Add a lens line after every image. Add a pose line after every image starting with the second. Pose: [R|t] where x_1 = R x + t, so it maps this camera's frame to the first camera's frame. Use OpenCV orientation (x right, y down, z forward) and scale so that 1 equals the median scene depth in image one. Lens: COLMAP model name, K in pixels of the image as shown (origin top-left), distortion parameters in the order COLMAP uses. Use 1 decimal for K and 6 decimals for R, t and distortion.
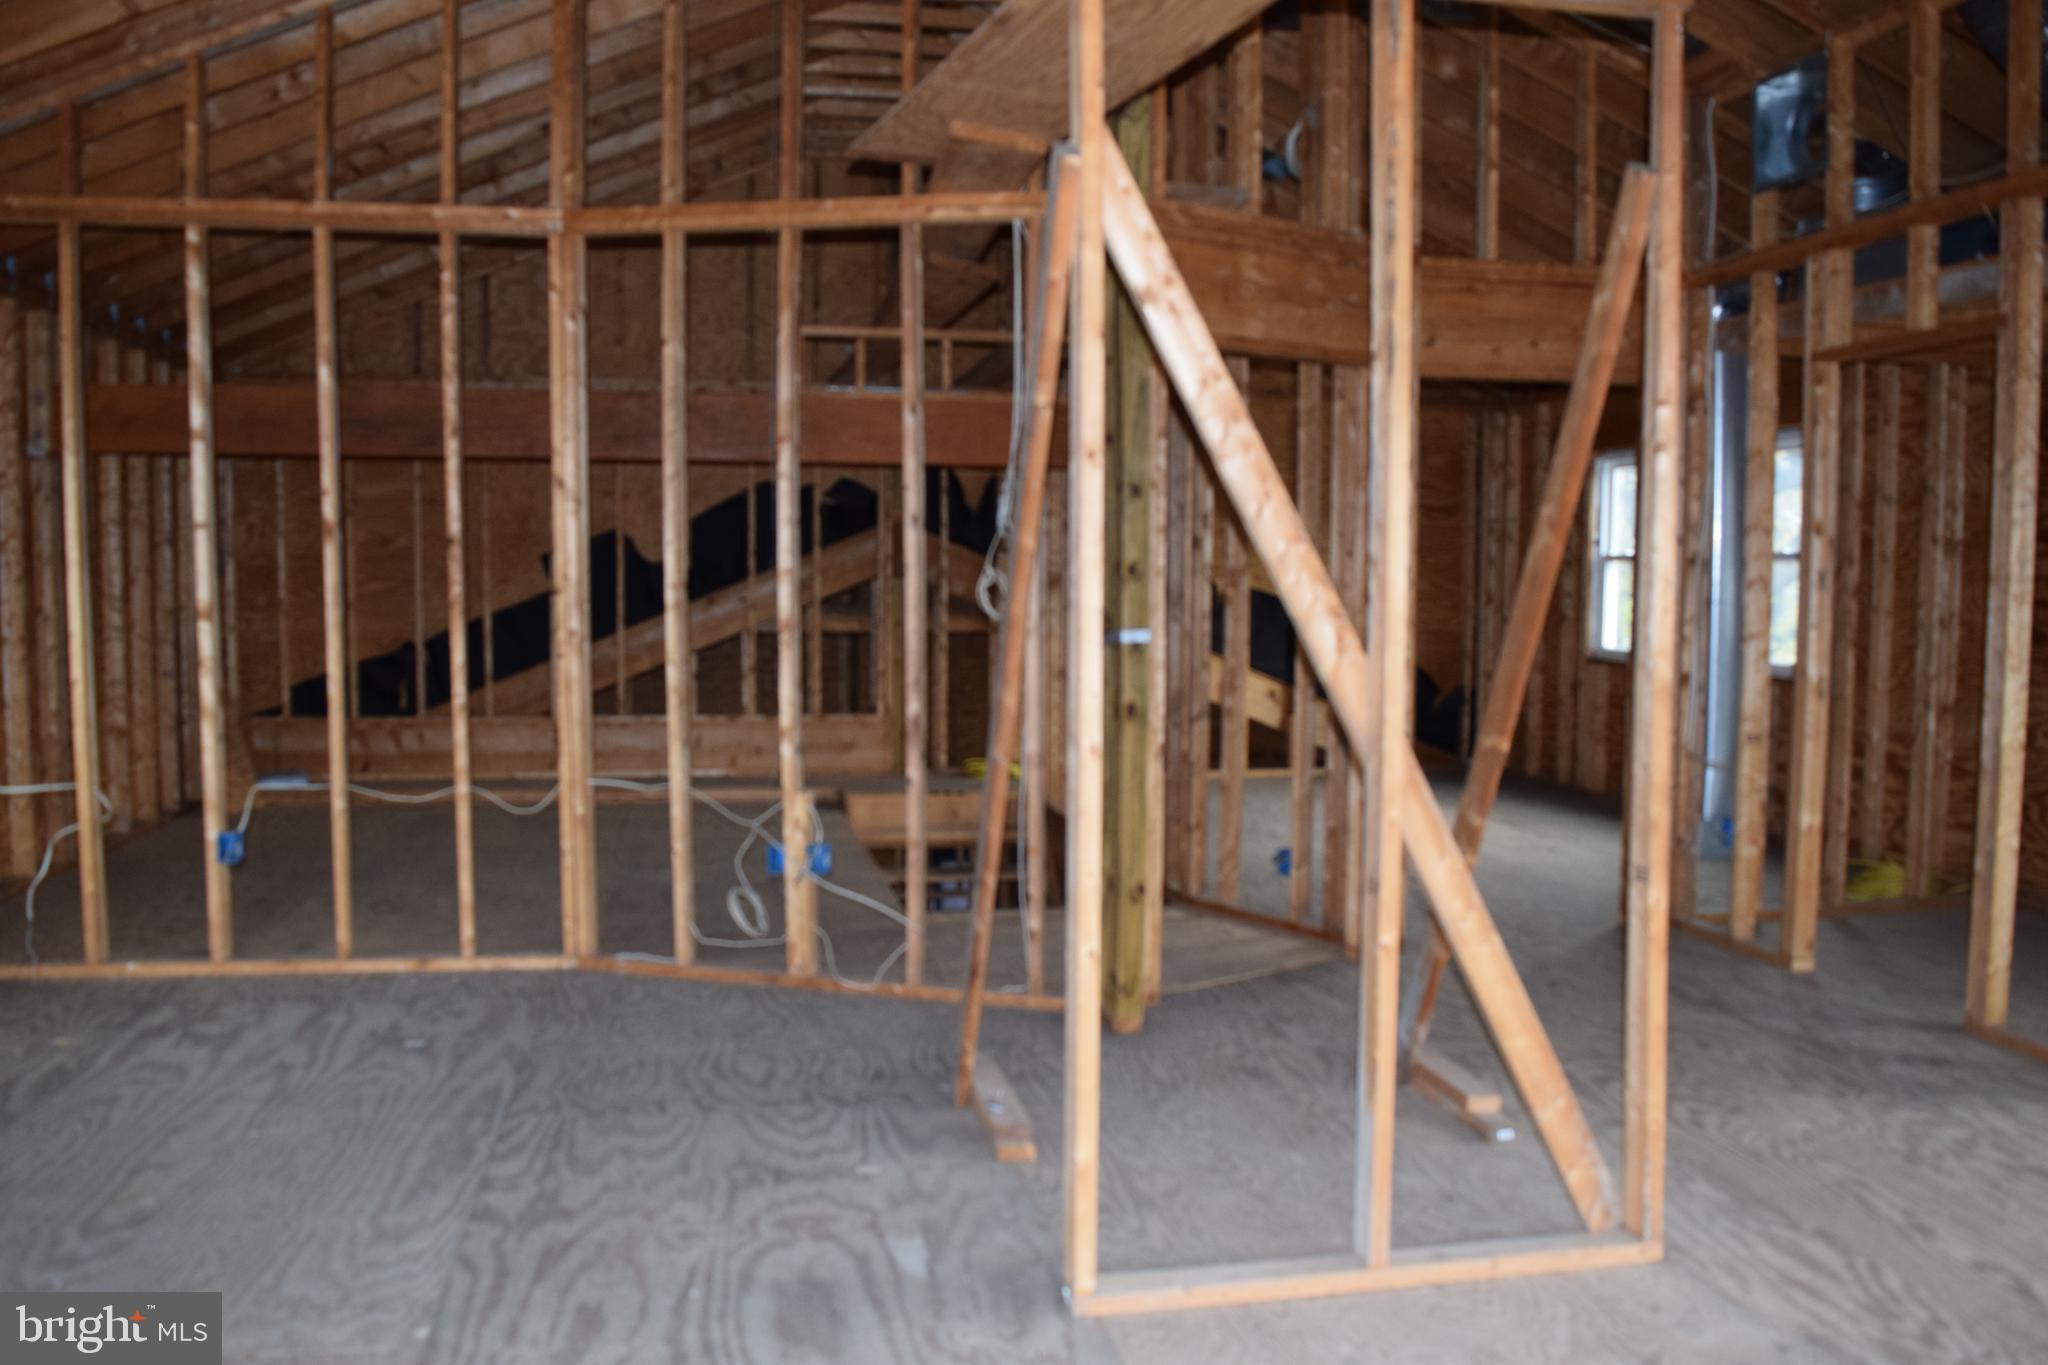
lens RADIAL K [[1639.1, 0, 1015.0], [0, 1639.1, 691.5], [0, 0, 1]] dist [-0.090226, 0.017425]
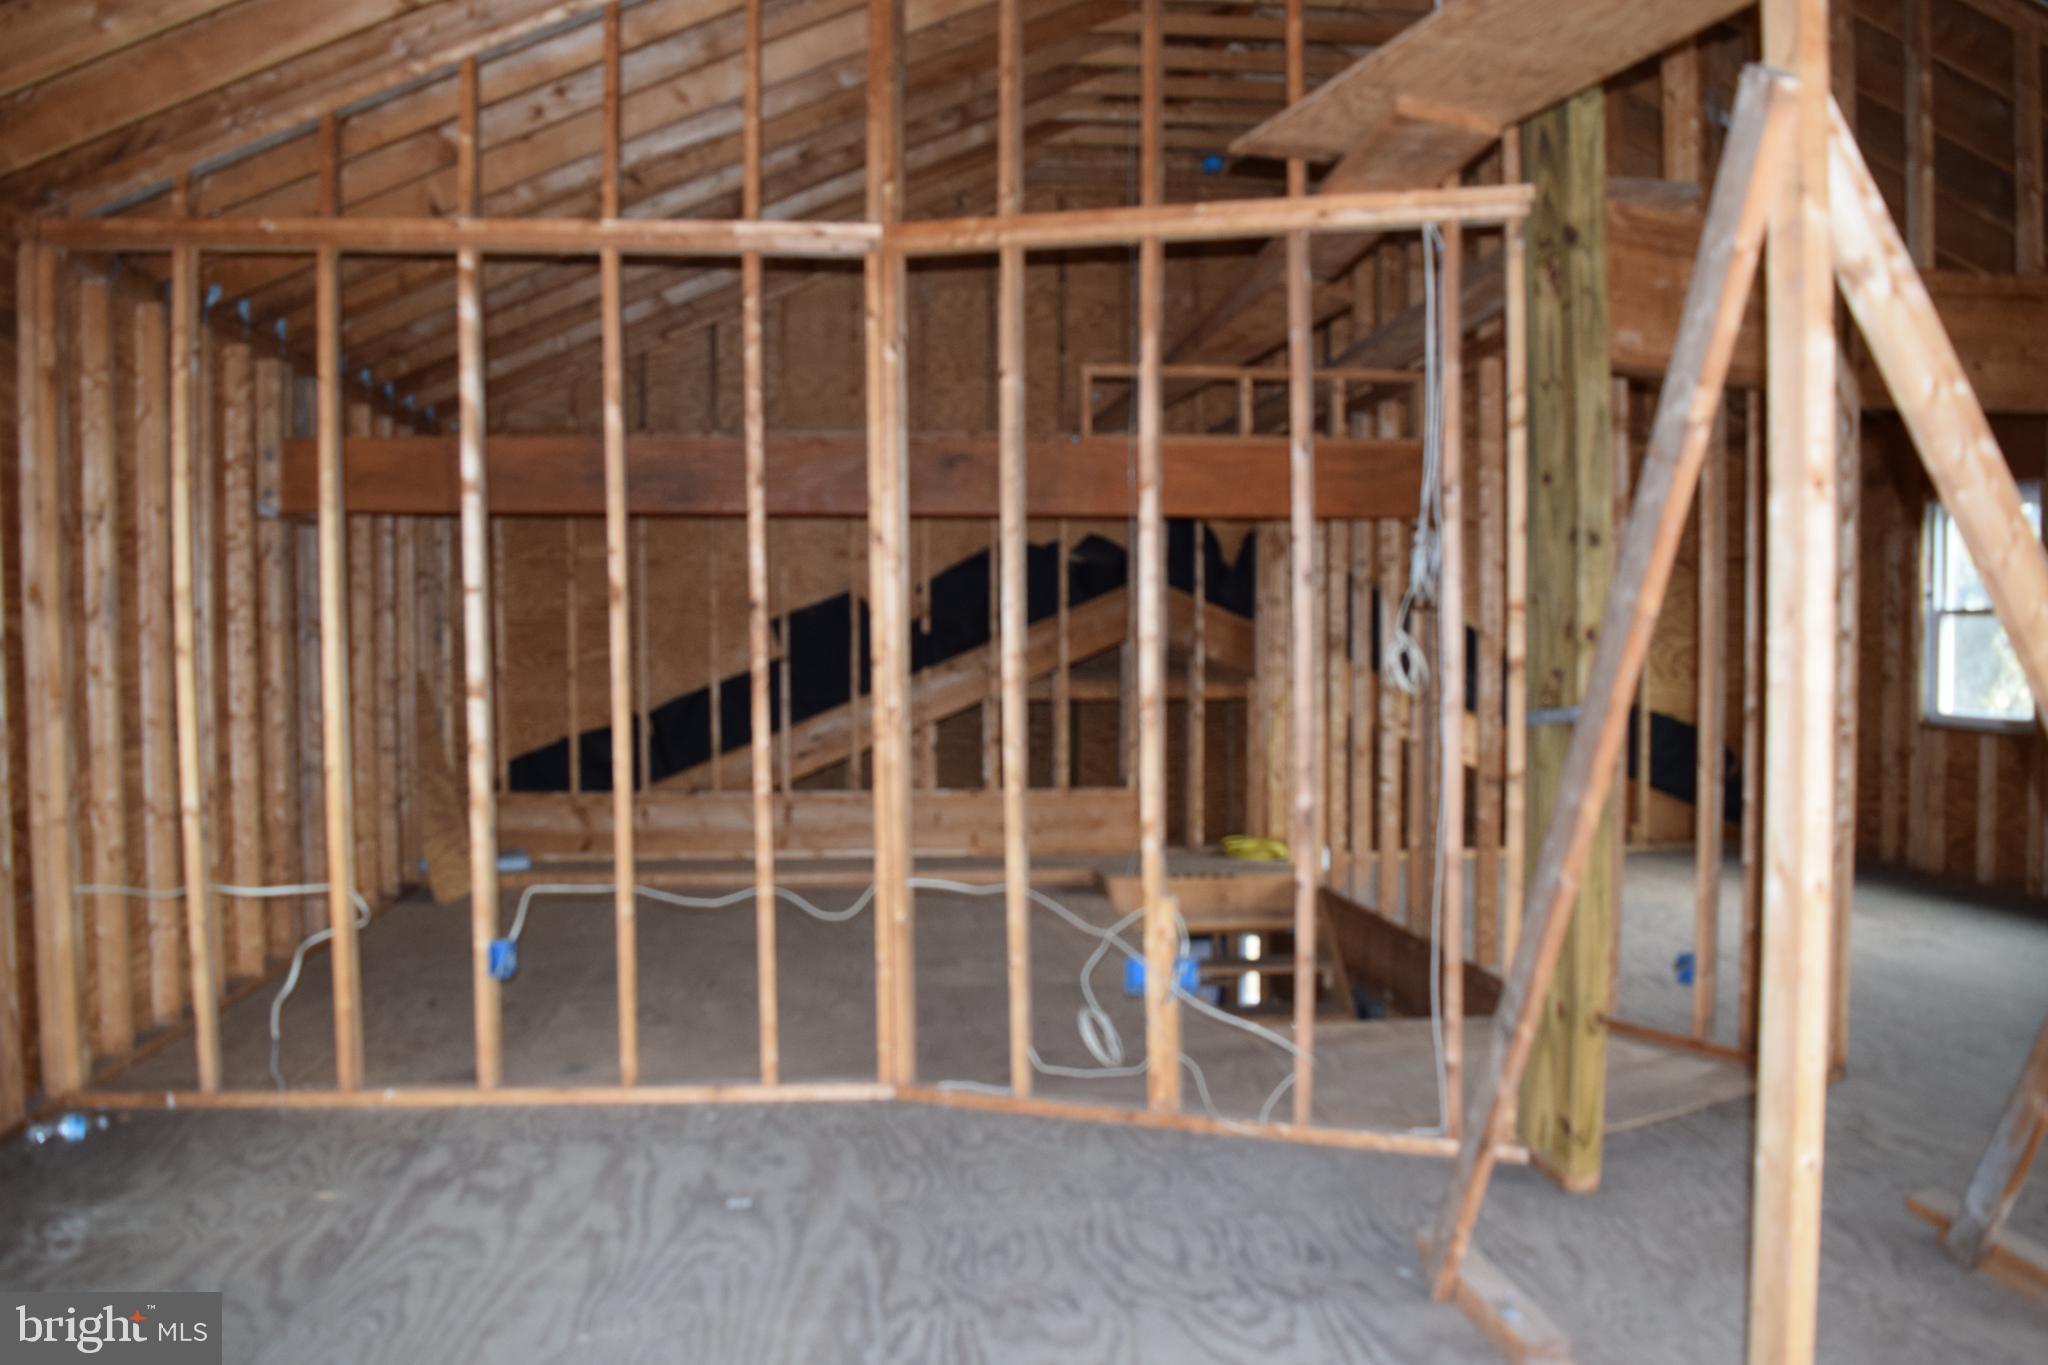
lens RADIAL K [[1639.1, 0, 1015.0], [0, 1639.1, 691.5], [0, 0, 1]] dist [-0.090226, 0.017425]
pose [[0.996428, -0.006383, -0.084206, -0.138631], [0.003353, 0.999344, -0.036066, -0.015153], [0.084381, 0.035655, 0.995795, 0.143708]]
